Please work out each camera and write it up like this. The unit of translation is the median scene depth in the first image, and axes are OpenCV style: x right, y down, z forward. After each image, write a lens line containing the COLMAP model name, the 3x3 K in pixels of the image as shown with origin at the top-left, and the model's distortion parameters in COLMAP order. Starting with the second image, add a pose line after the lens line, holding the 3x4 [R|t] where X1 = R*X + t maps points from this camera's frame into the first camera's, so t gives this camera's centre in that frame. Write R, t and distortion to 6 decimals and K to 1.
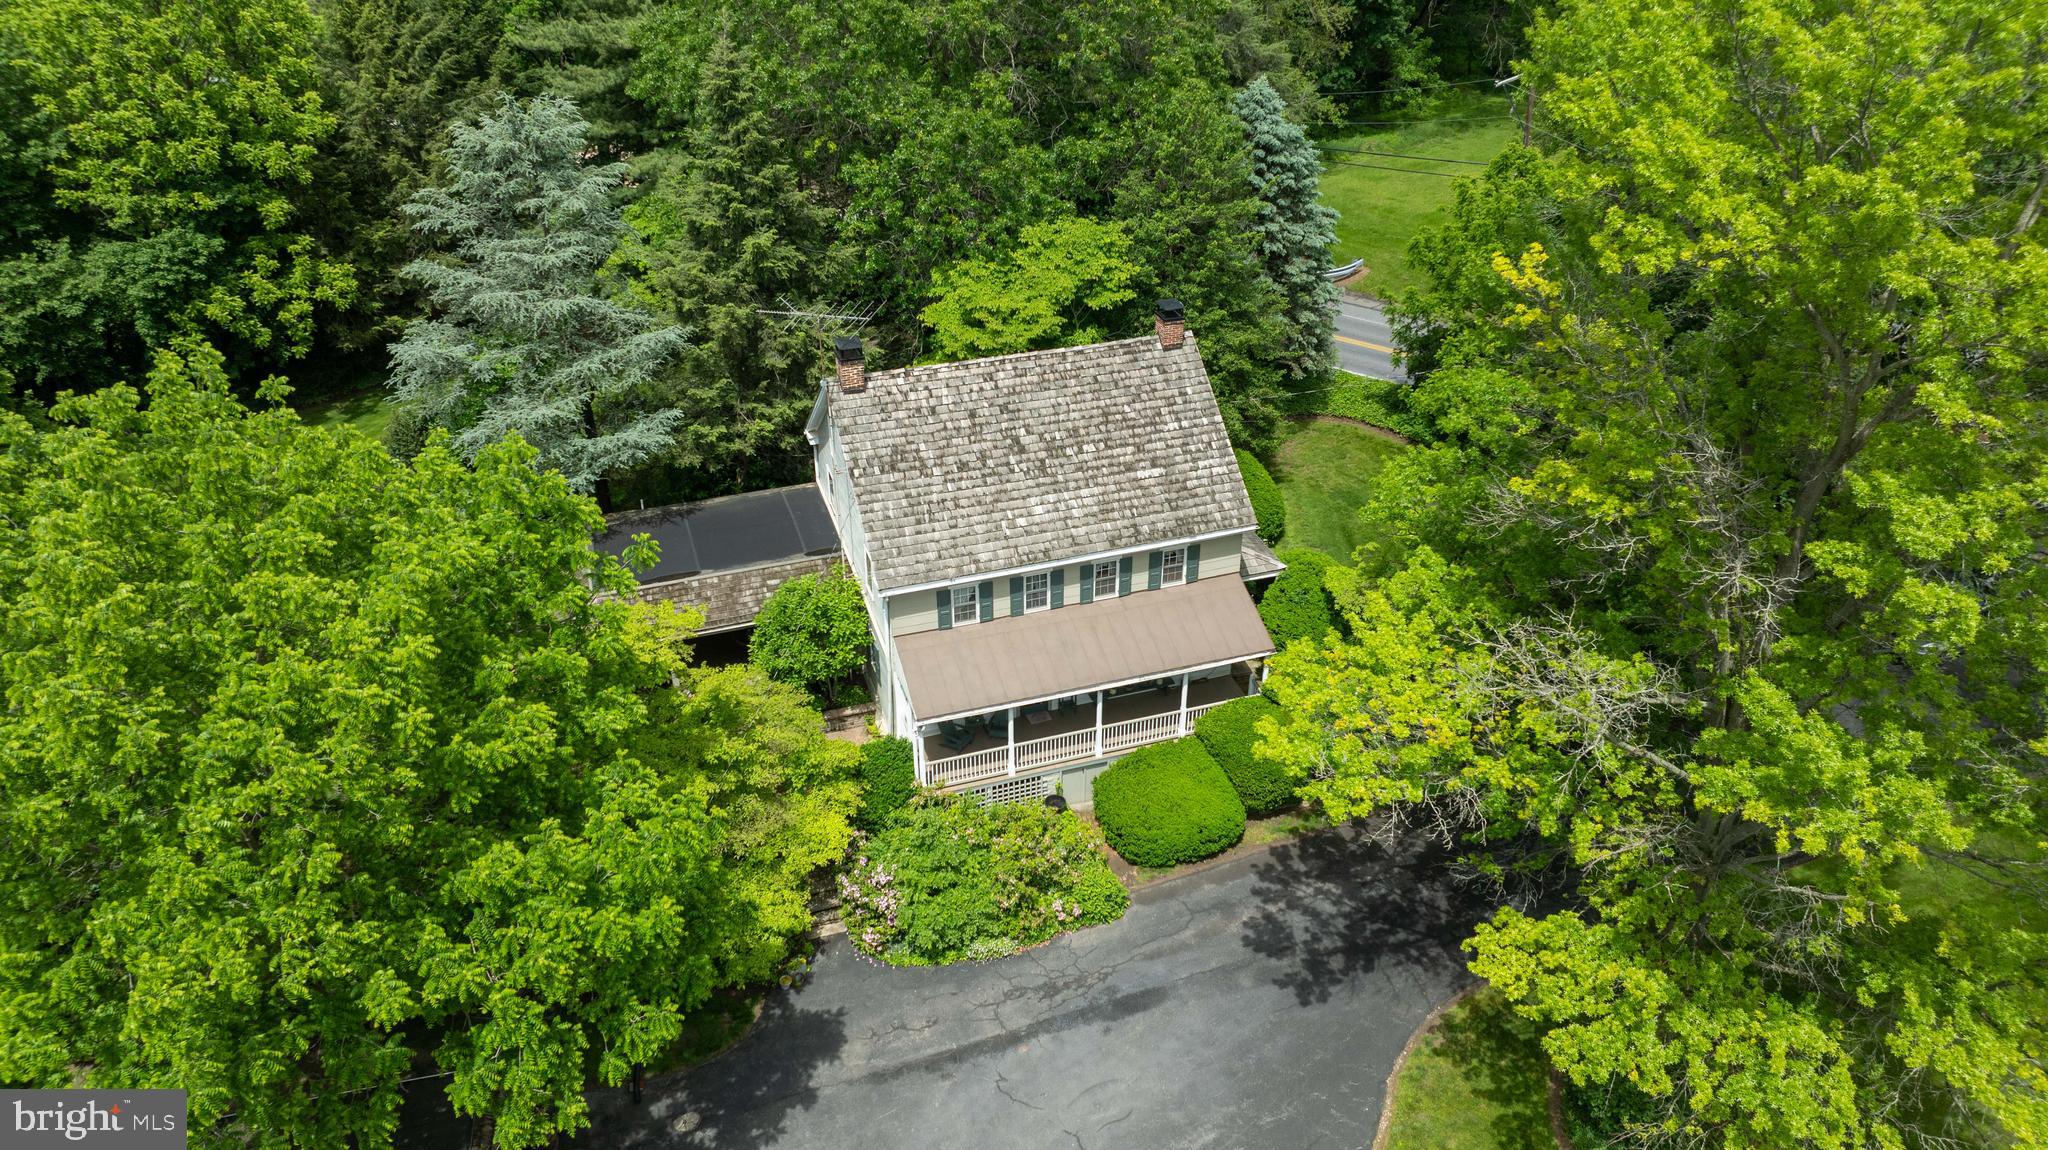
lens RADIAL K [[1435.6, 0, 1024.0], [0, 1435.6, 575.0], [0, 0, 1]] dist [-0.018359, -0.003014]
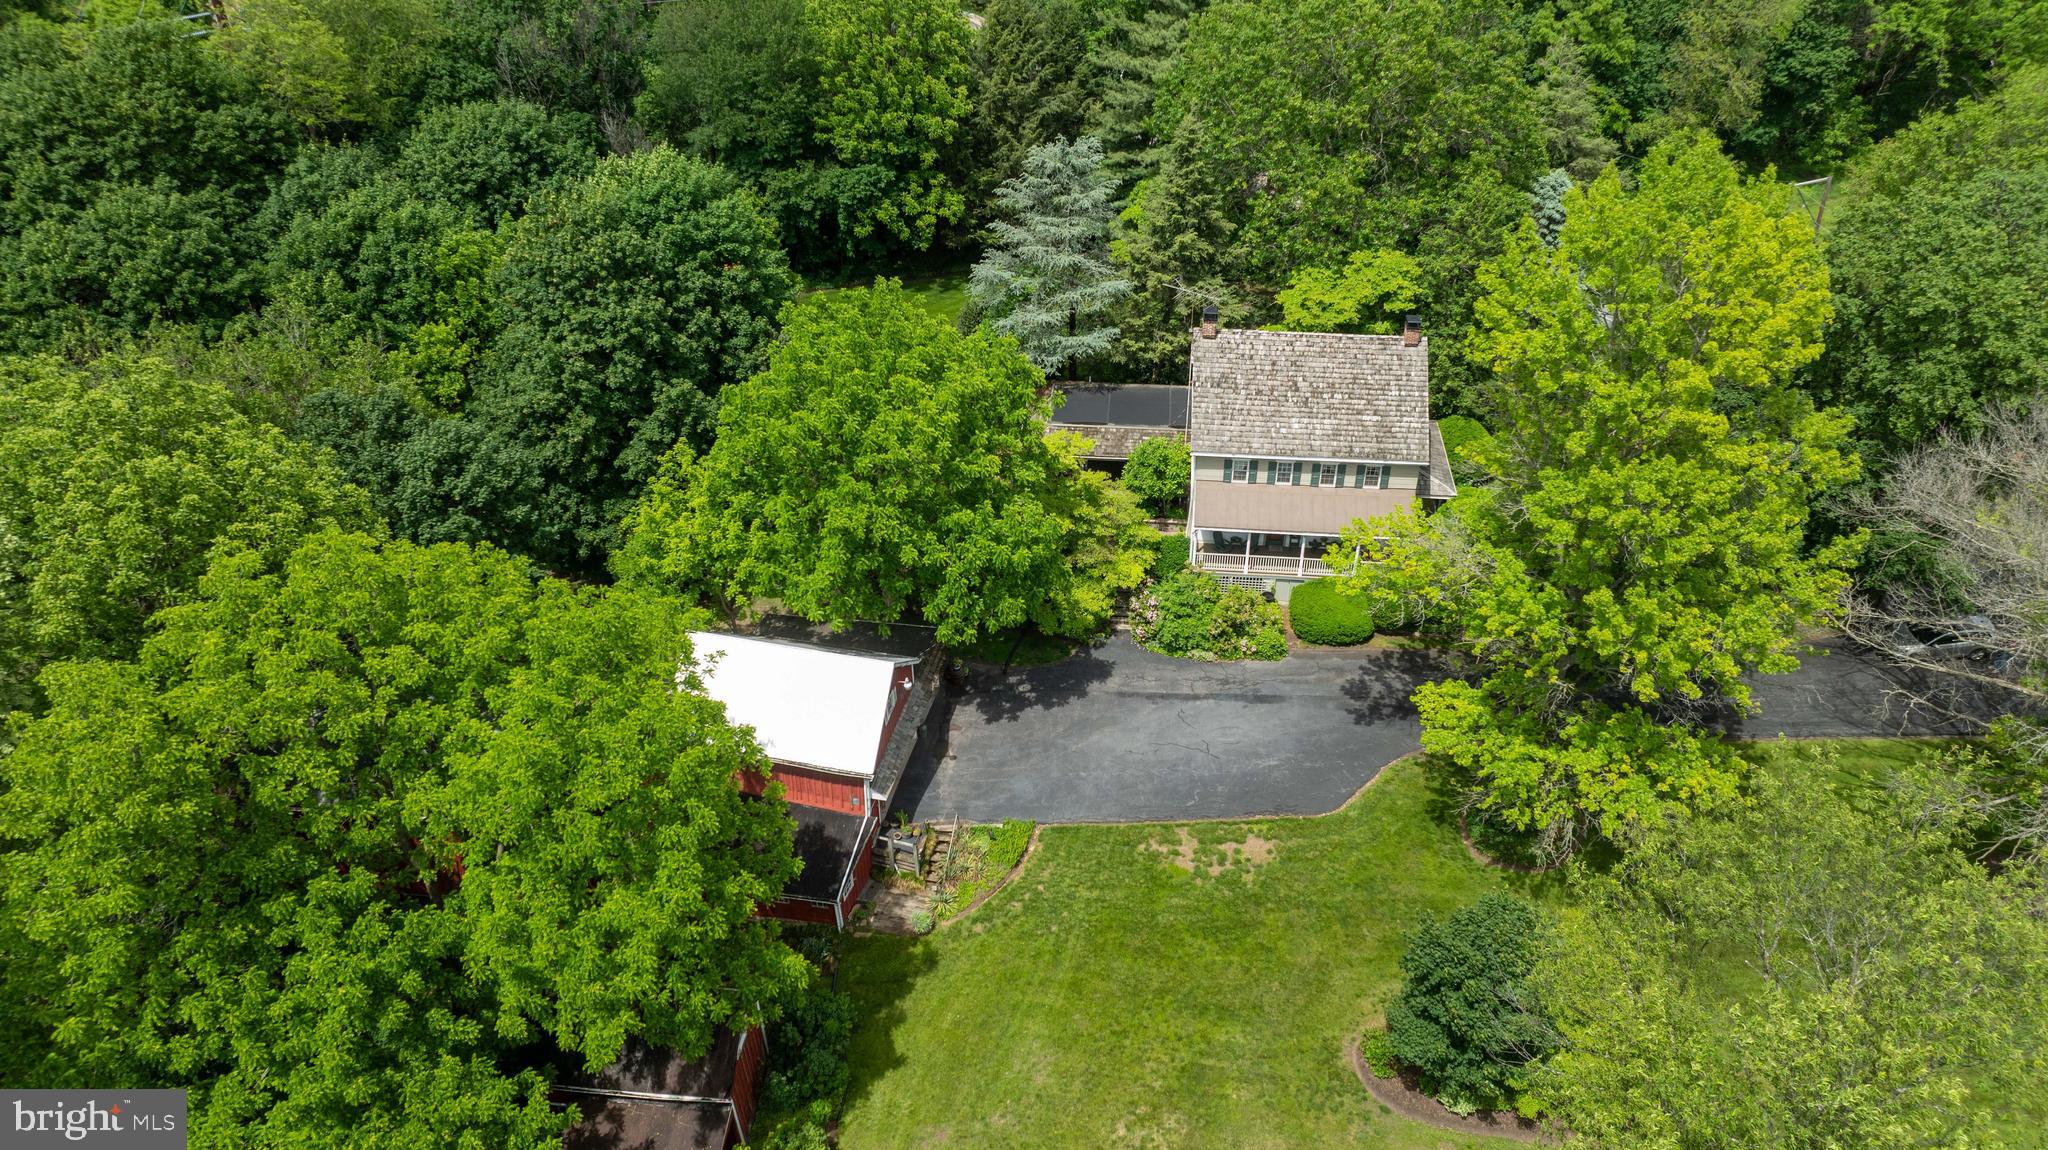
lens RADIAL K [[1435.6, 0, 1024.0], [0, 1435.6, 575.0], [0, 0, 1]] dist [-0.018359, -0.003014]
pose [[0.914849, 0.232842, -0.329903, 0.312136], [-0.210365, 0.972202, 0.102811, 0.019225], [0.344671, -0.024657, 0.938400, -0.703970]]
